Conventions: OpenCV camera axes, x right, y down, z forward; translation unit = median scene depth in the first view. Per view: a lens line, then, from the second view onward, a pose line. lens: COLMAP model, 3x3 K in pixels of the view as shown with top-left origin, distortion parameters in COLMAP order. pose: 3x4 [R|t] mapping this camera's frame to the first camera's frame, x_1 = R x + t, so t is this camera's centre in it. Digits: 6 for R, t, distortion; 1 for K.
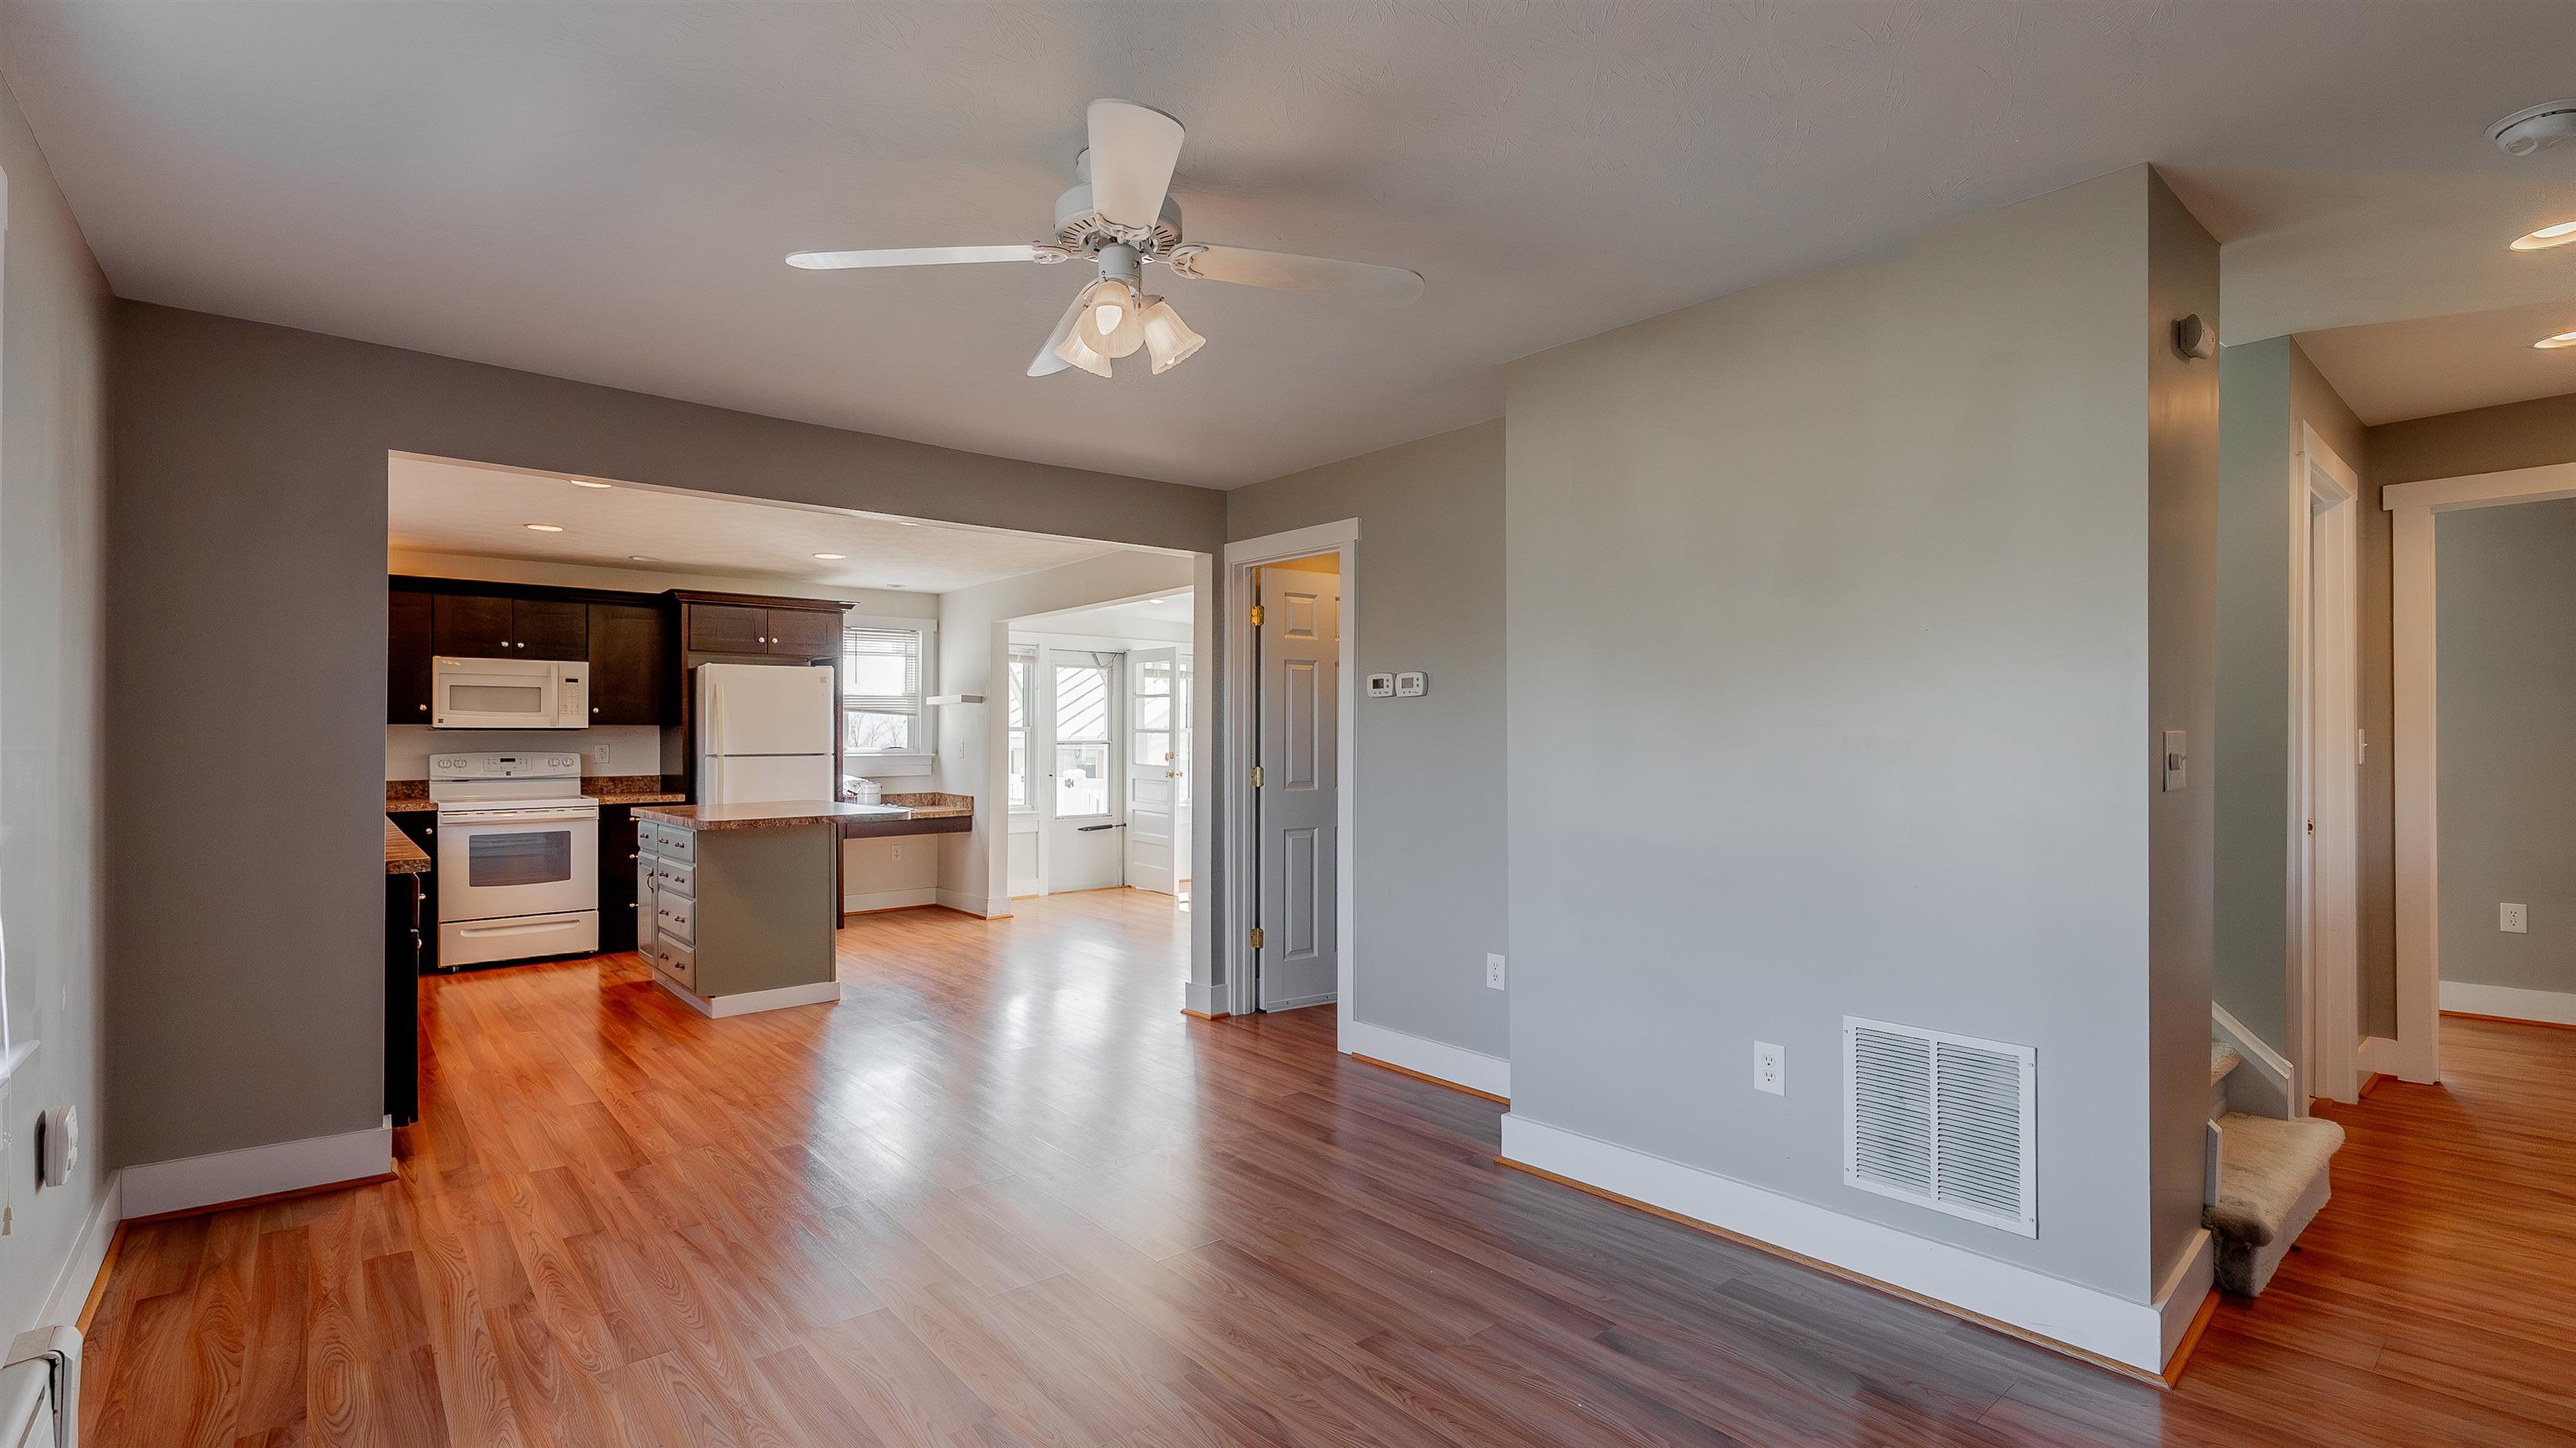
lens RADIAL K [[1178.9, 0, 1290.0], [0, 1178.9, 722.5], [0, 0, 1]] dist [-0.010399, 0.003699]
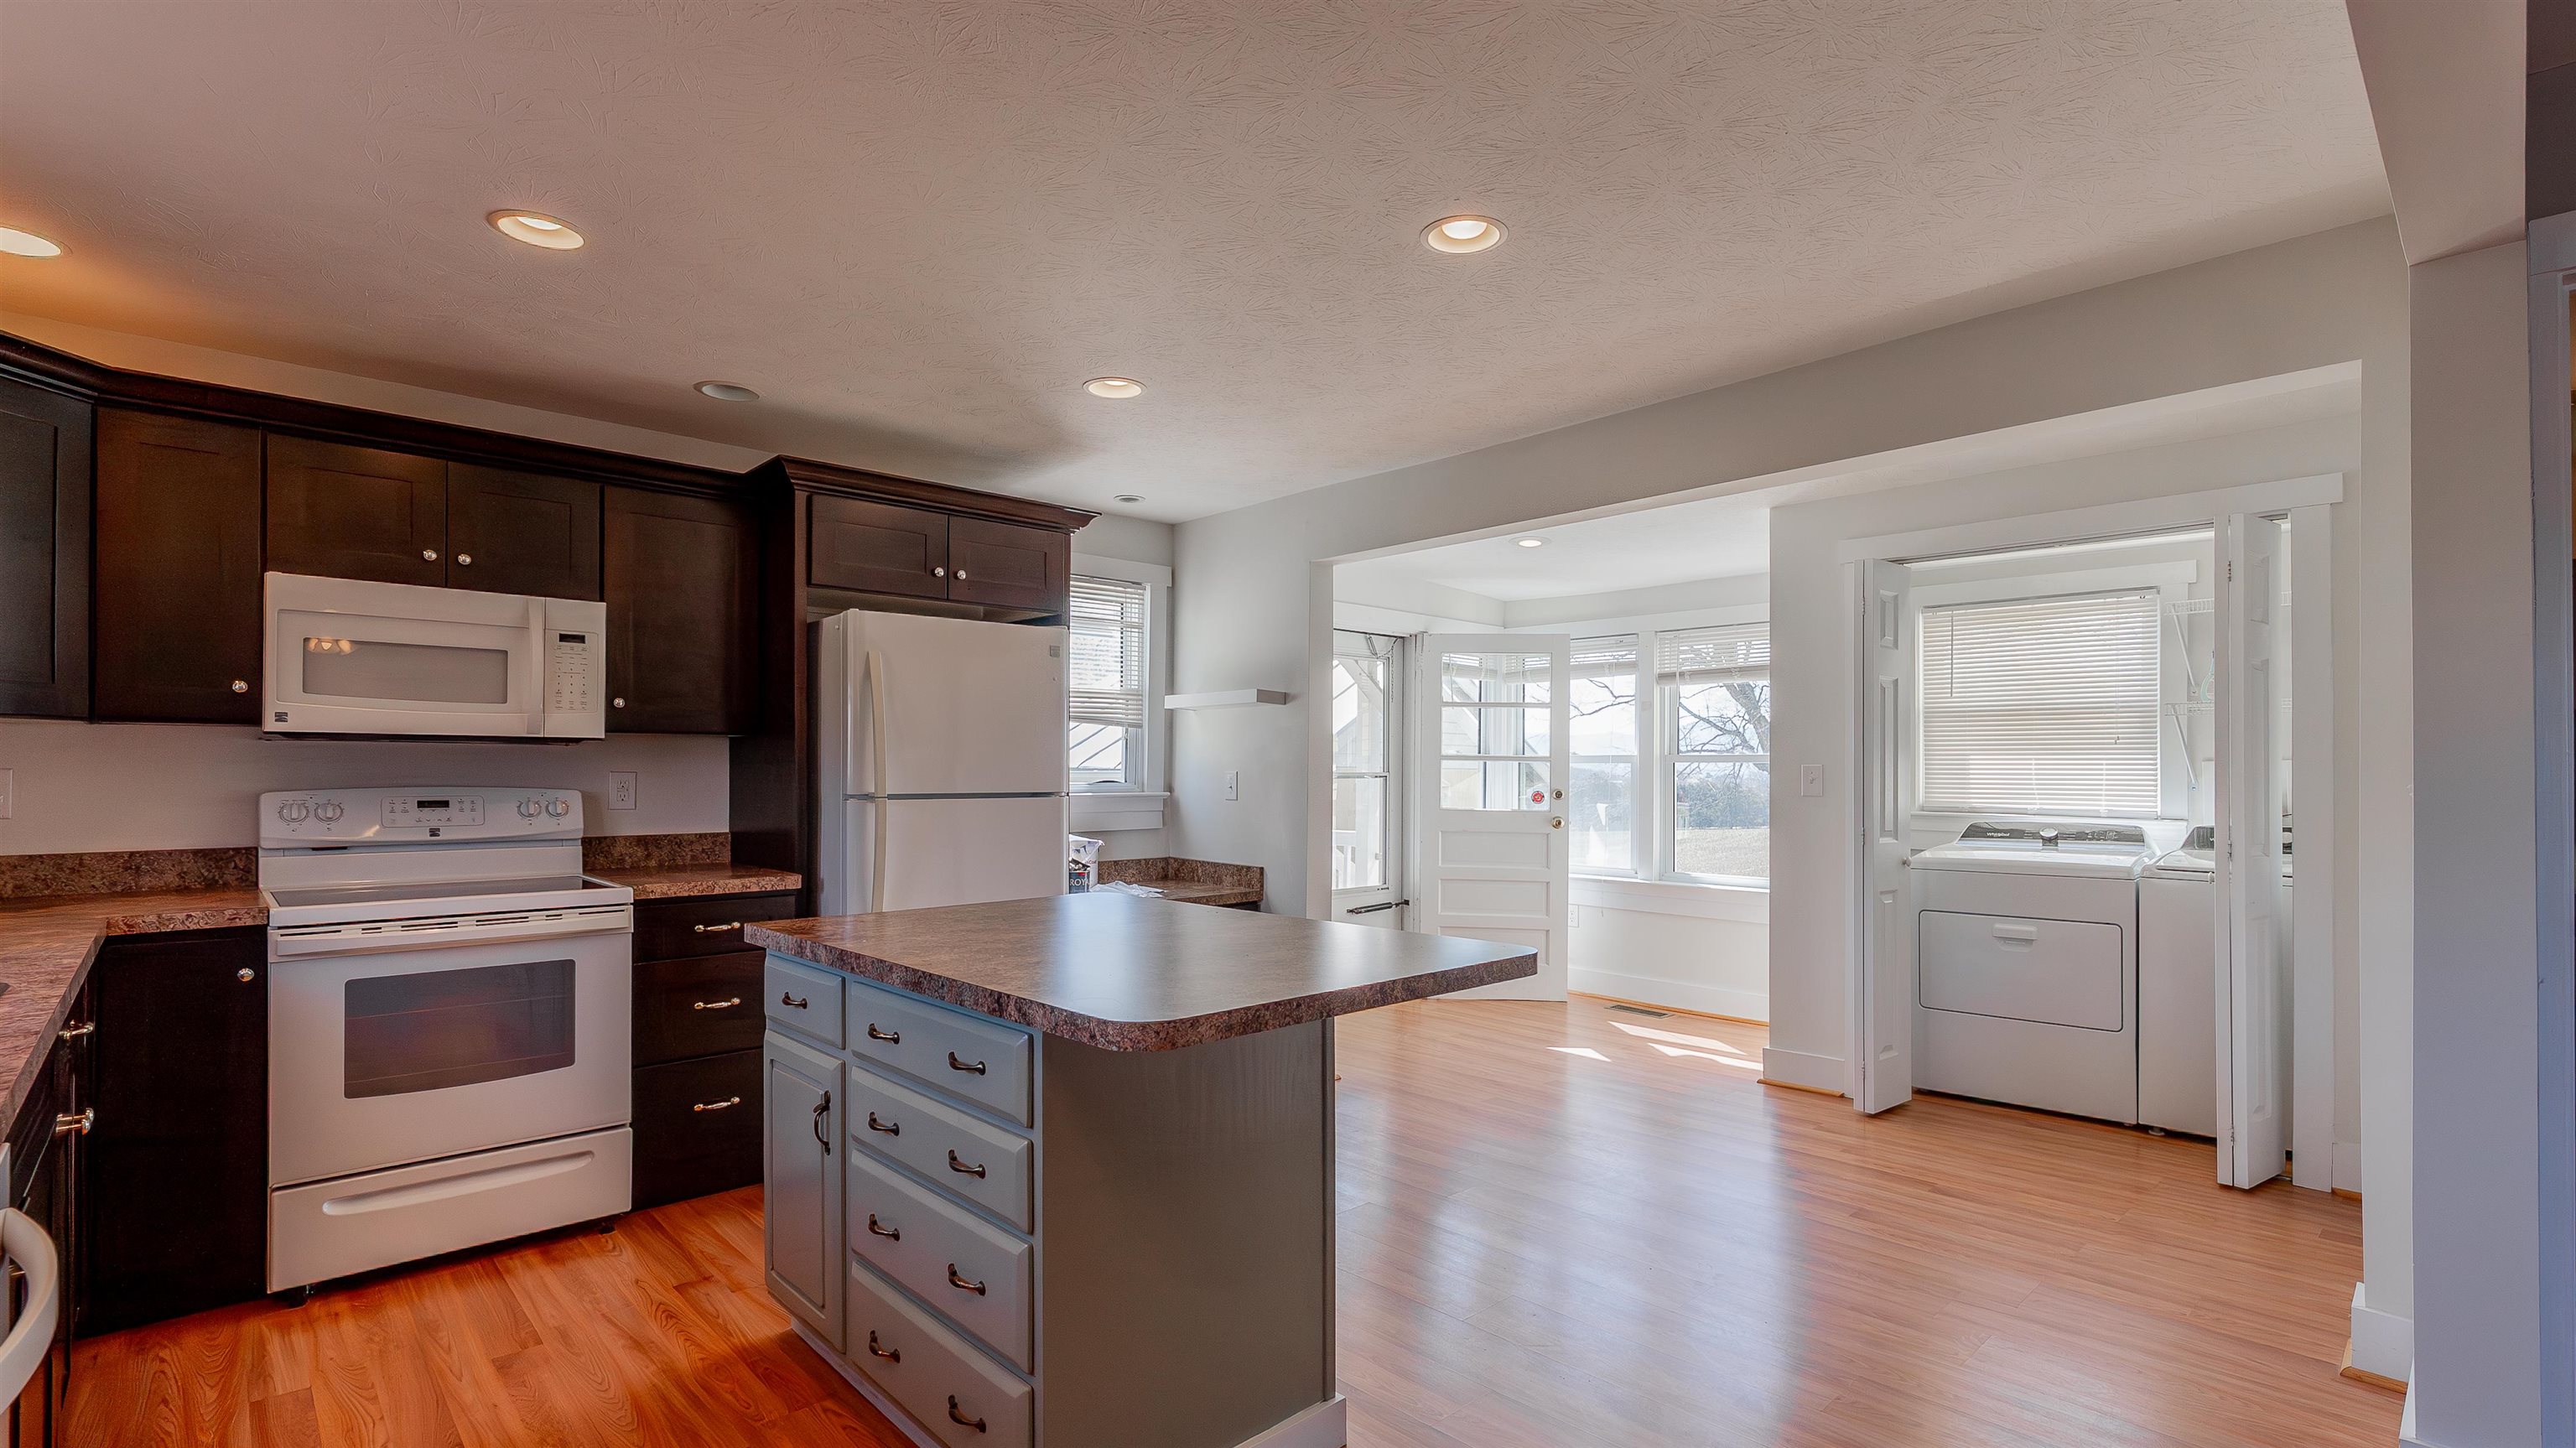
lens RADIAL K [[1178.9, 0, 1275.0], [0, 1178.9, 754.3], [0, 0, 1]] dist [-0.010399, 0.003699]
pose [[0.998835, 0.005854, 0.047900, -0.353557], [-0.005710, 0.999979, -0.003133, 0.011419], [-0.047917, 0.002856, 0.998847, 0.516124]]
